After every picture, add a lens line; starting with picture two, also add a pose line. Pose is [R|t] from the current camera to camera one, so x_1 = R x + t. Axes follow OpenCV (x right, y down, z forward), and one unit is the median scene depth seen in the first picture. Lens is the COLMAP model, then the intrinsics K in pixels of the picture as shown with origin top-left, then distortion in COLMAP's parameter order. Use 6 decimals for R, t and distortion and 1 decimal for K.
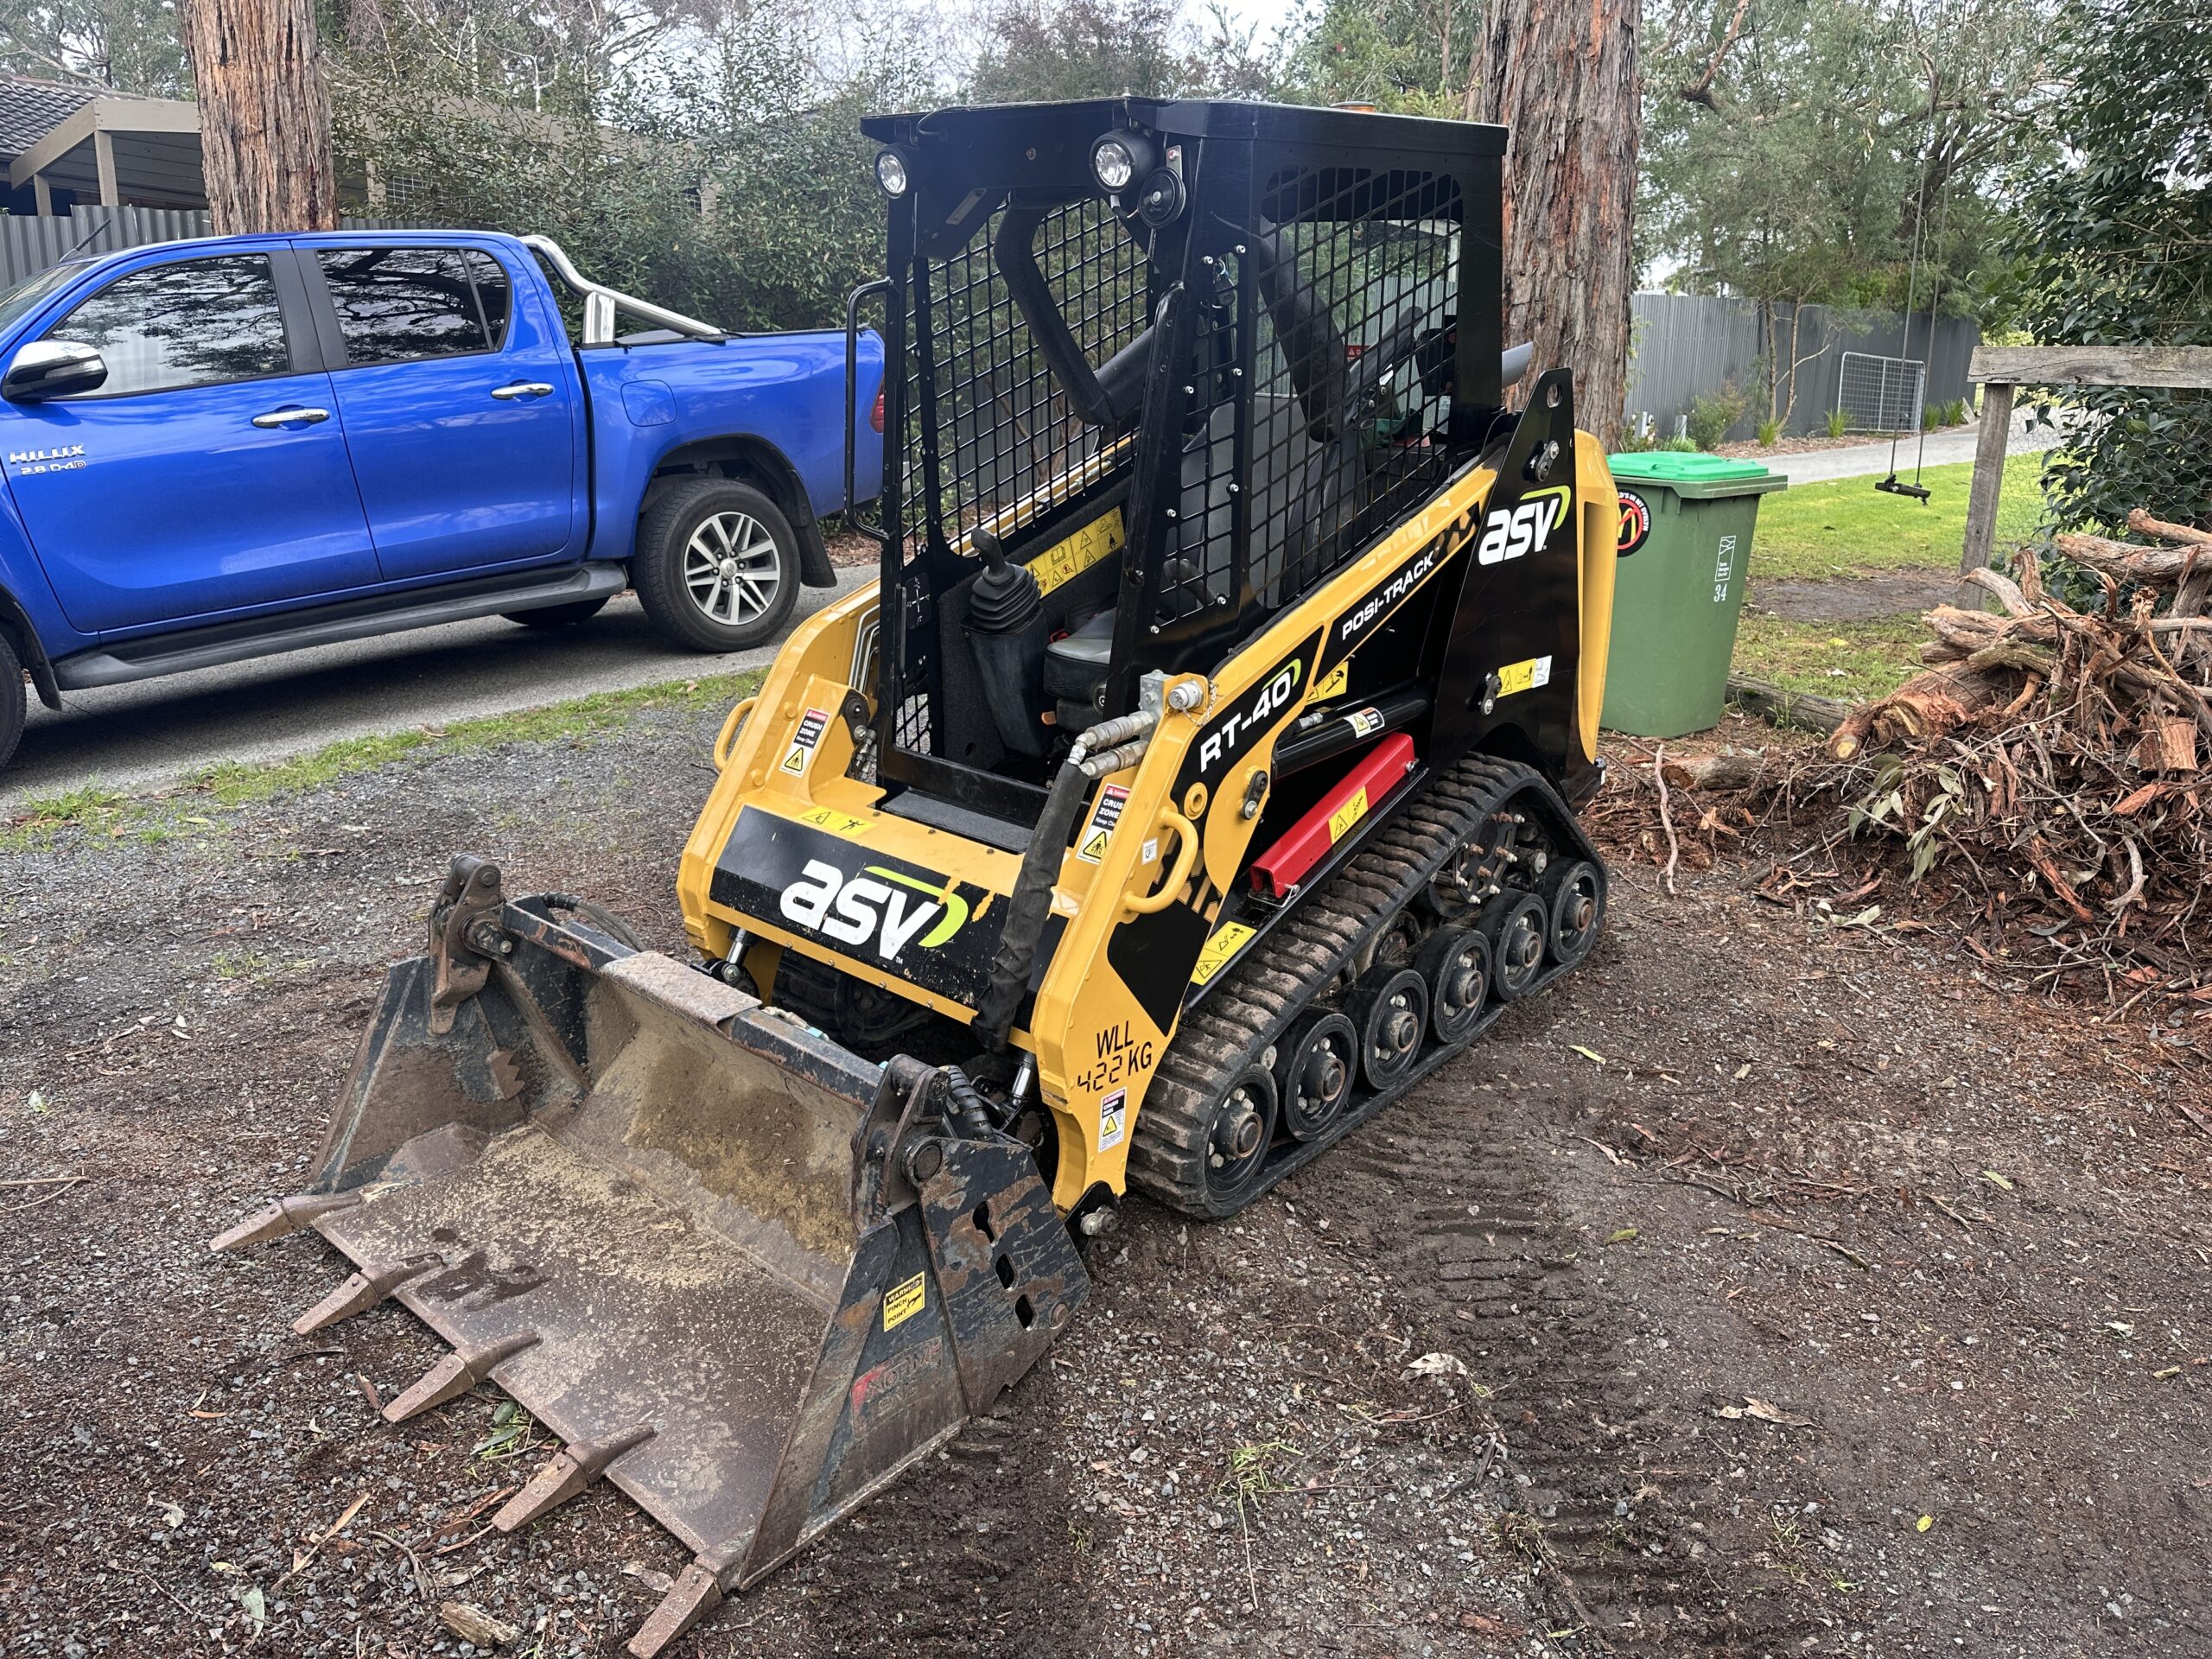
lens RADIAL K [[1548.3, 0, 1106.0], [0, 1548.3, 829.5], [0, 0, 1]] dist [0.131188, -0.174680]
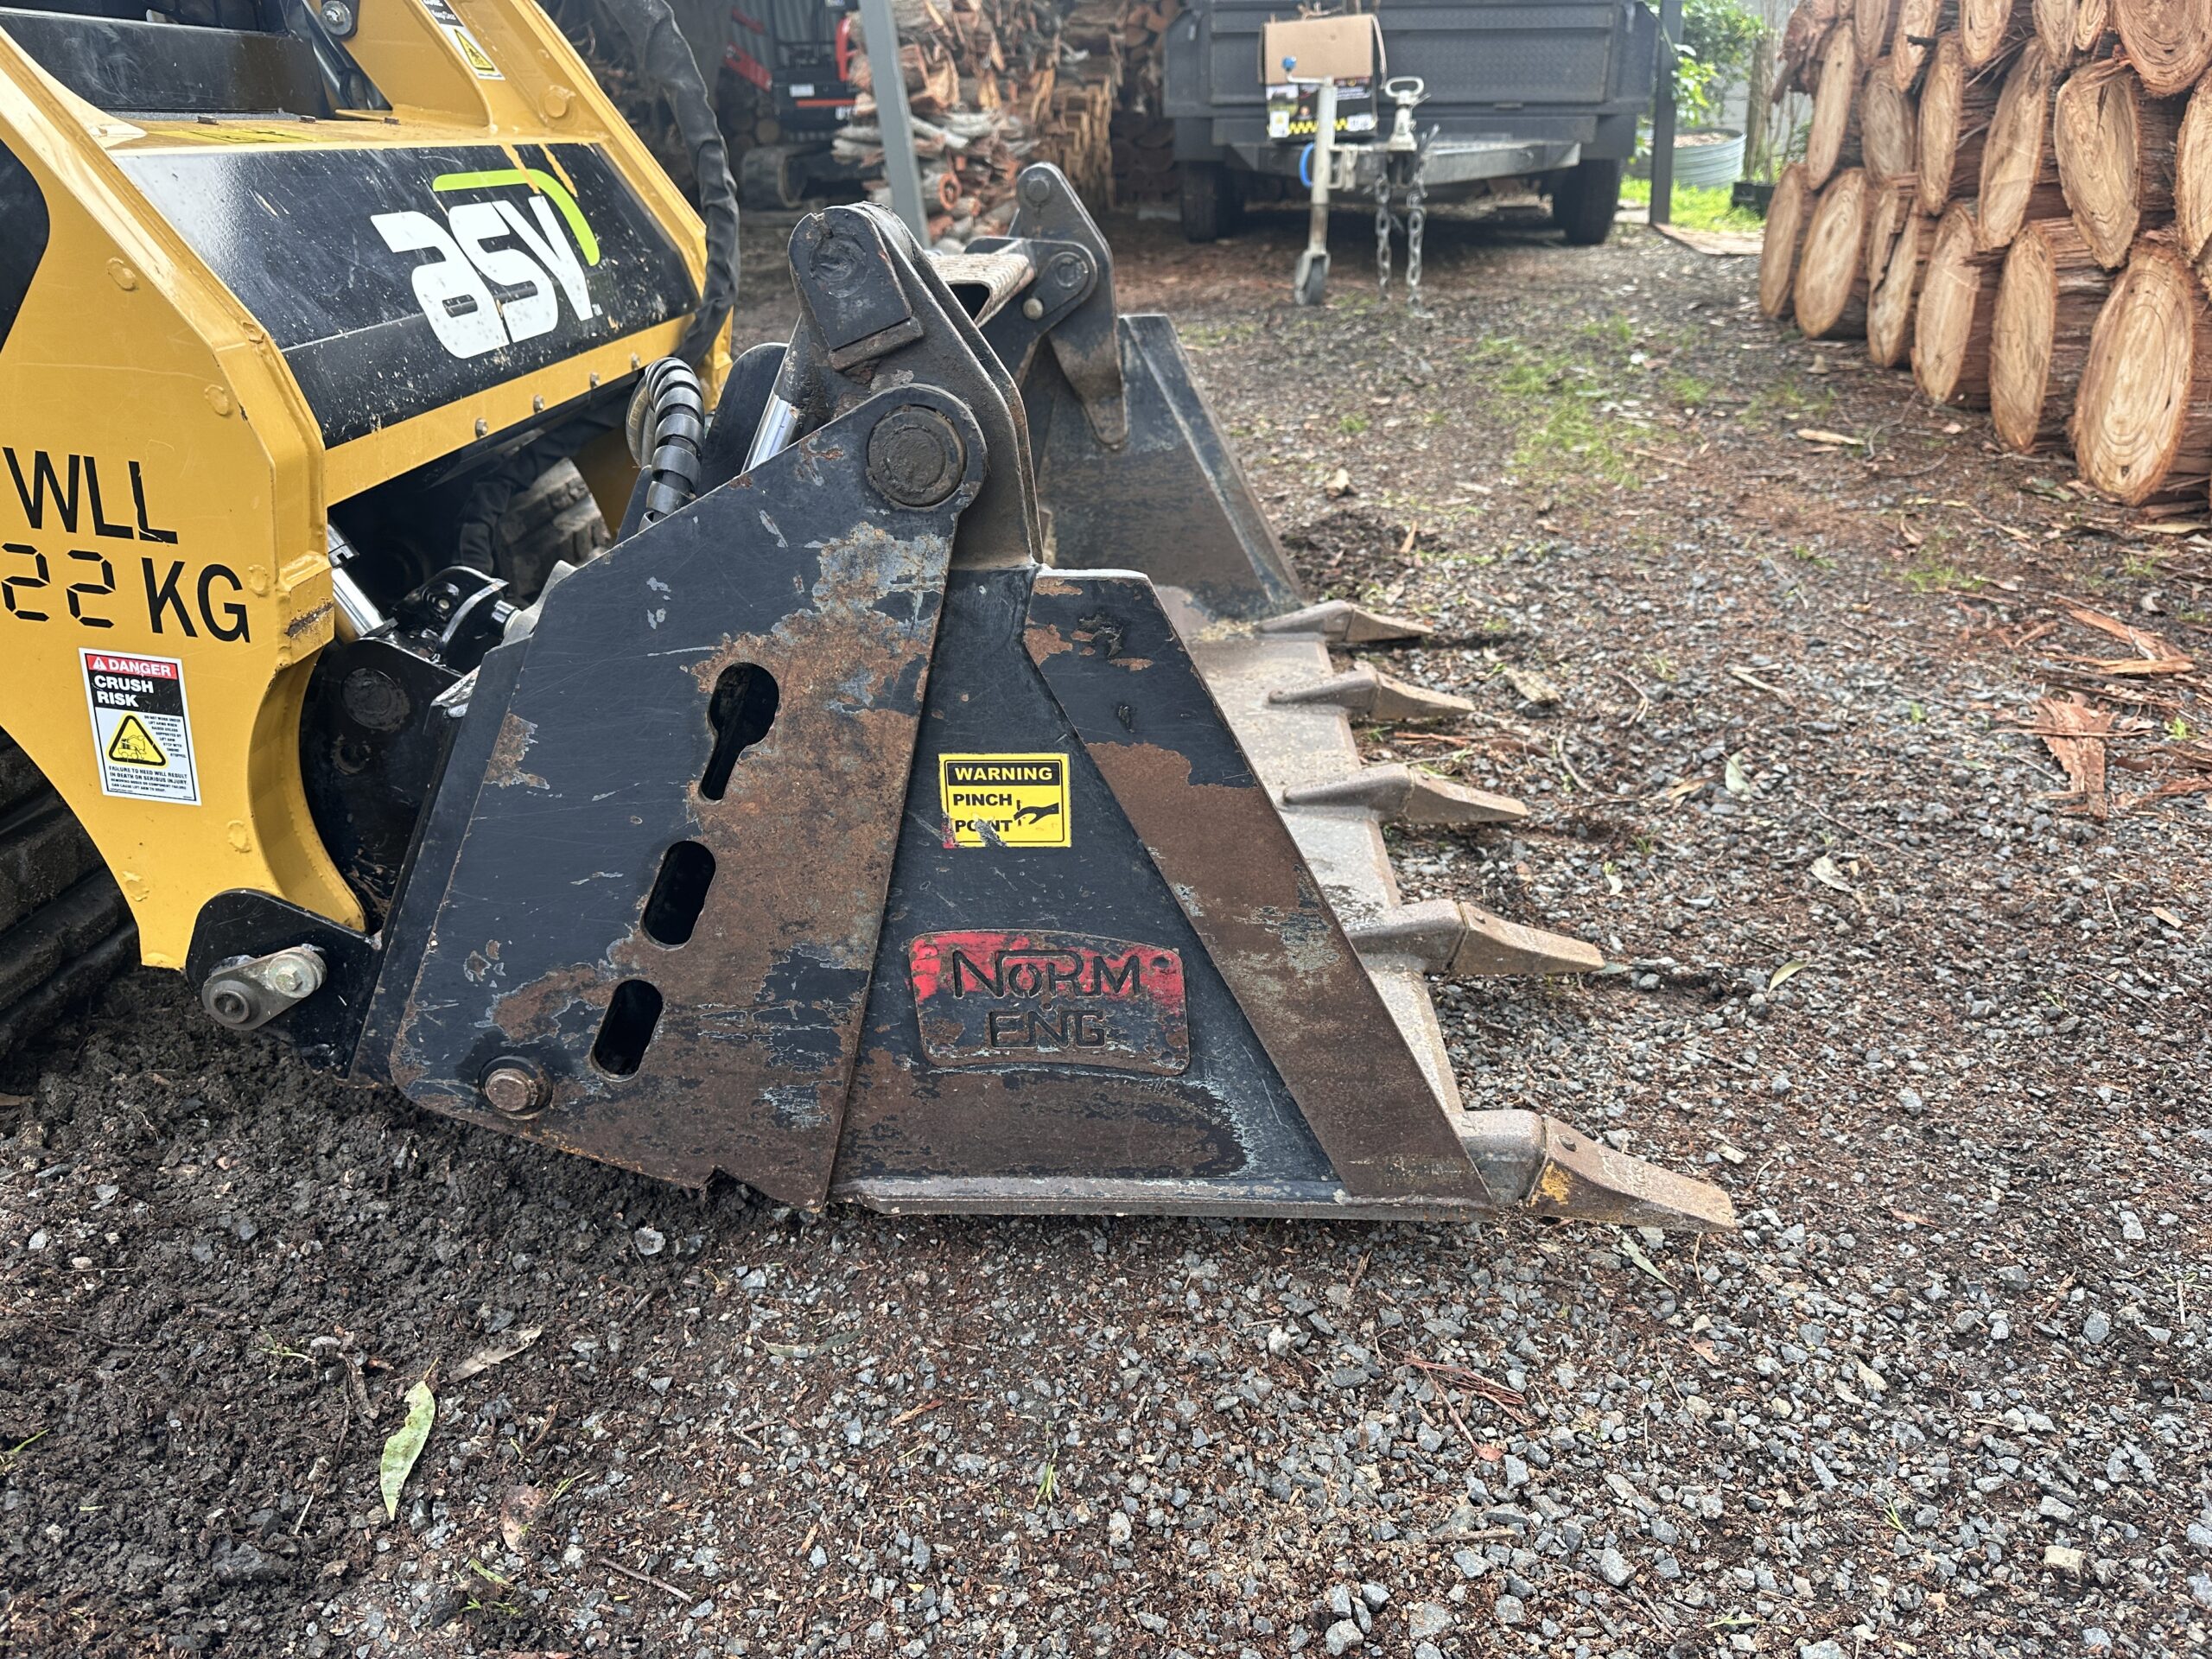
lens RADIAL K [[1571.6, 0, 1106.0], [0, 1571.6, 829.5], [0, 0, 1]] dist [0.011785, -0.003951]
pose [[-0.609017, -0.338636, 0.717233, -0.610723], [0.256169, 0.771835, 0.581935, -0.043830], [-0.750650, 0.538141, -0.383313, 1.033282]]
